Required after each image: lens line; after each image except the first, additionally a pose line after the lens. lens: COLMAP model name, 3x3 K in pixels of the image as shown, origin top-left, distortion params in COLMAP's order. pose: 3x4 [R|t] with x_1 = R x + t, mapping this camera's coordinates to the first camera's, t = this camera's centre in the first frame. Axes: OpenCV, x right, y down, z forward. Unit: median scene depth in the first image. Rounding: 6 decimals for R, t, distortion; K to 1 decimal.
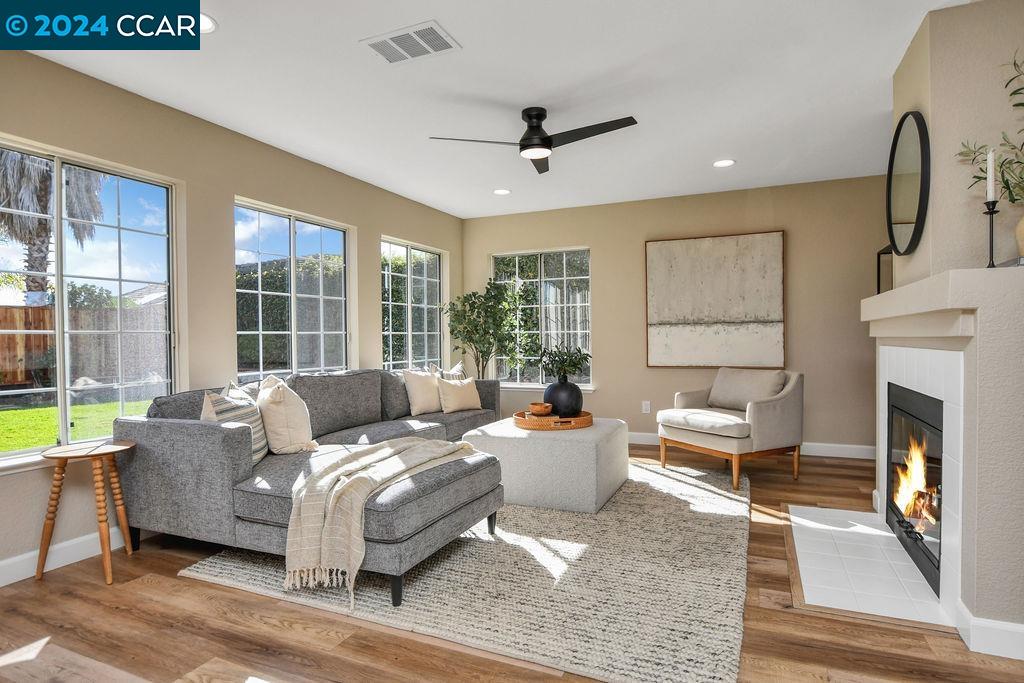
lens RADIAL K [[547.1, 0, 513.2], [0, 547.1, 344.4], [0, 0, 1]] dist [-0.027327, 0.005622]
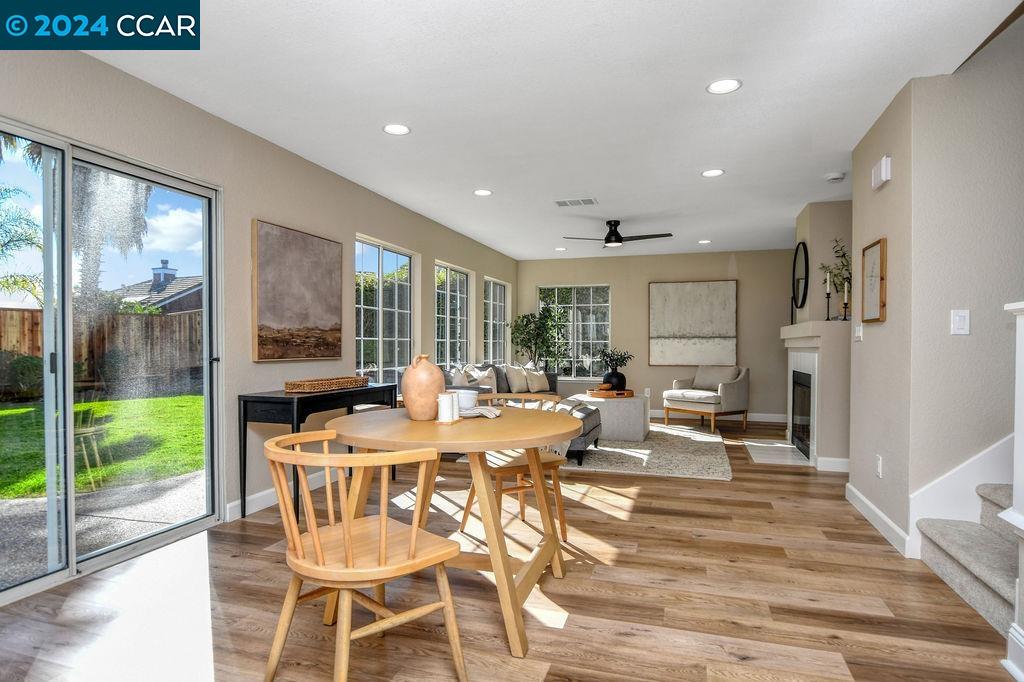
lens RADIAL K [[547.1, 0, 517.7], [0, 547.1, 347.8], [0, 0, 1]] dist [-0.027327, 0.005622]
pose [[0.994048, 0.012594, 0.108213, -0.337588], [-0.011835, 0.999901, -0.007657, 0.009837], [-0.108299, 0.006331, 0.994098, -0.560649]]
